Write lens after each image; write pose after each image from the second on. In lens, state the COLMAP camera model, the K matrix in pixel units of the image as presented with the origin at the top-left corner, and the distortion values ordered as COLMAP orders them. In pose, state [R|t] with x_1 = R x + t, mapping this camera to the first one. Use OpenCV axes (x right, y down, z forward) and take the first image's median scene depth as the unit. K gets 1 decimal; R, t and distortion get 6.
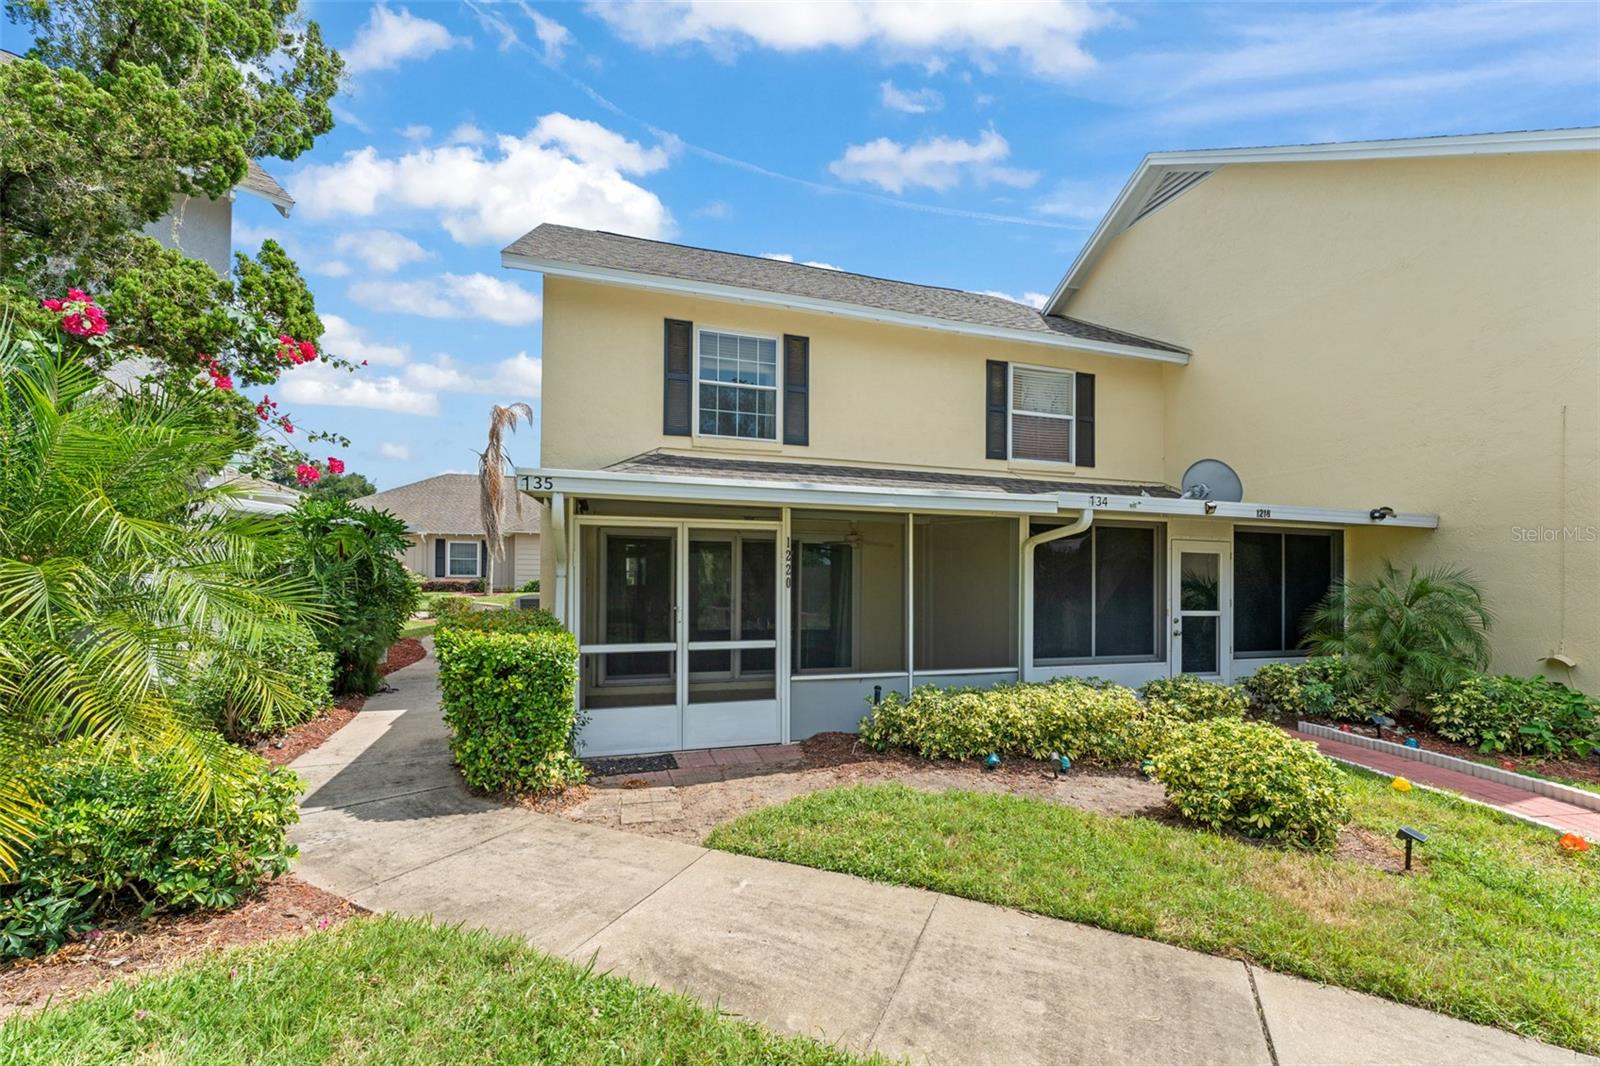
lens RADIAL K [[660.8, 0, 797.4], [0, 660.8, 577.1], [0, 0, 1]] dist [0.000093, 0.000142]
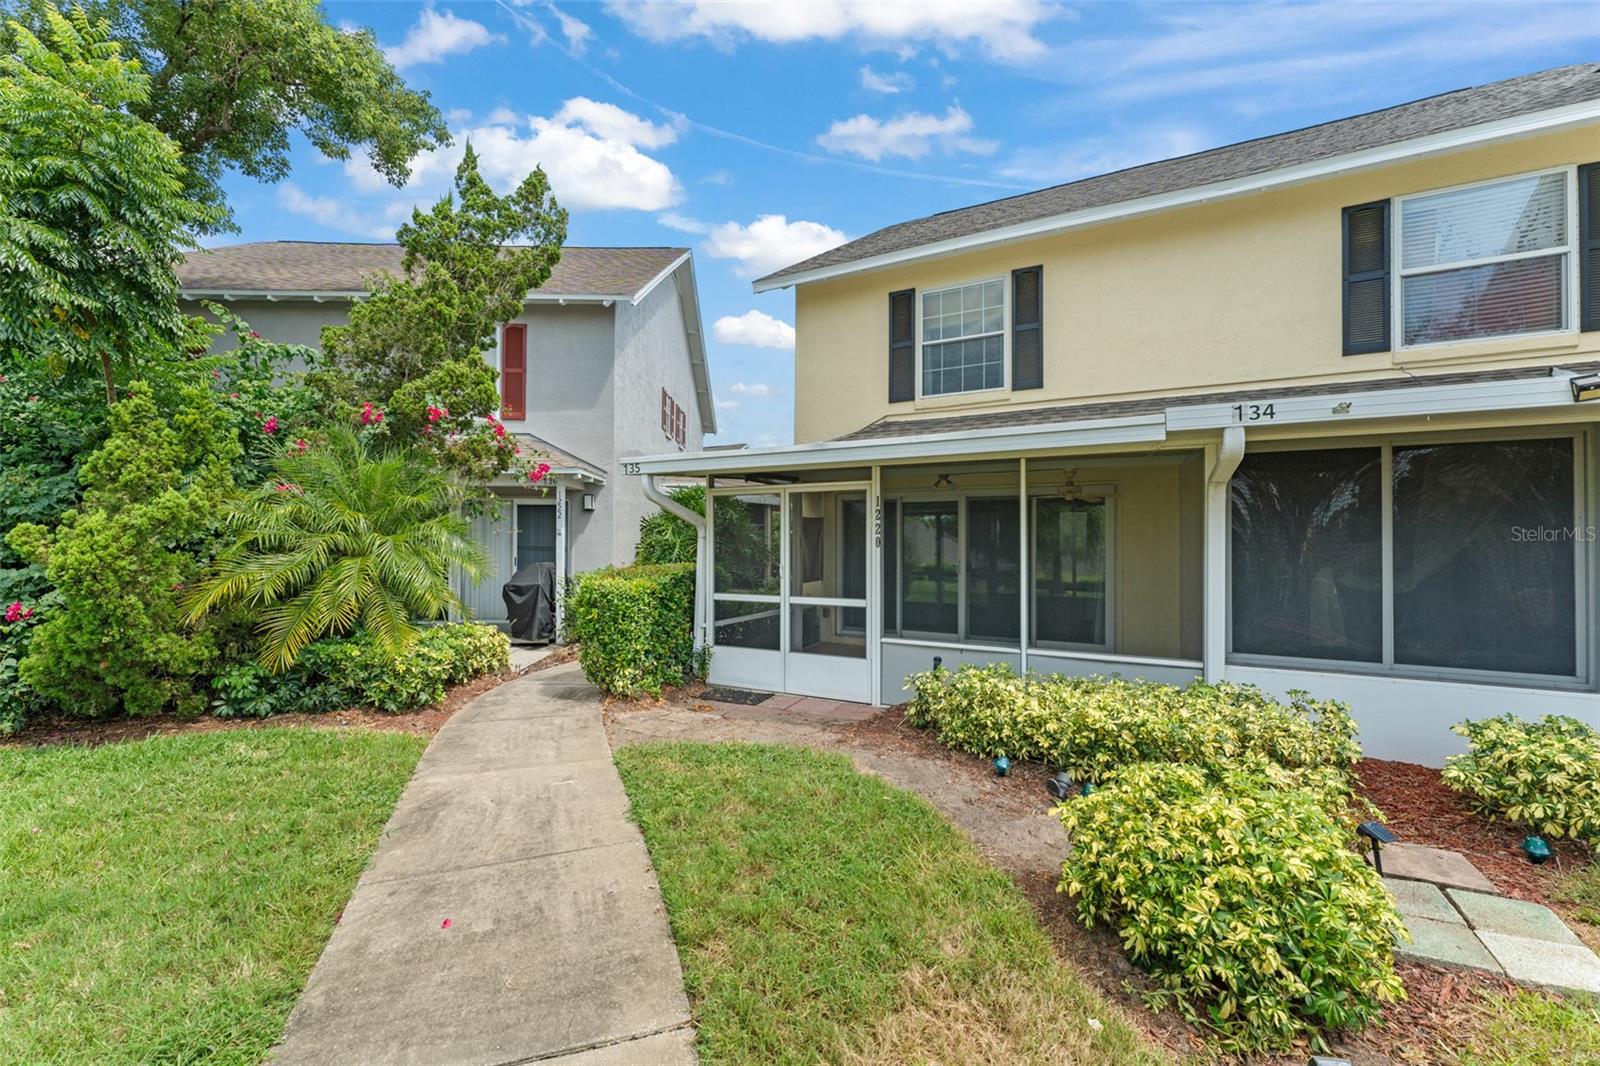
lens RADIAL K [[642.9, 0, 800.0], [0, 642.9, 533.0], [0, 0, 1]] dist [0.003732, 0.000207]
pose [[0.697202, -0.013729, -0.716743, 0.583554], [0.007710, 0.999902, -0.011654, 0.005192], [0.716833, 0.002599, 0.697240, 0.243657]]
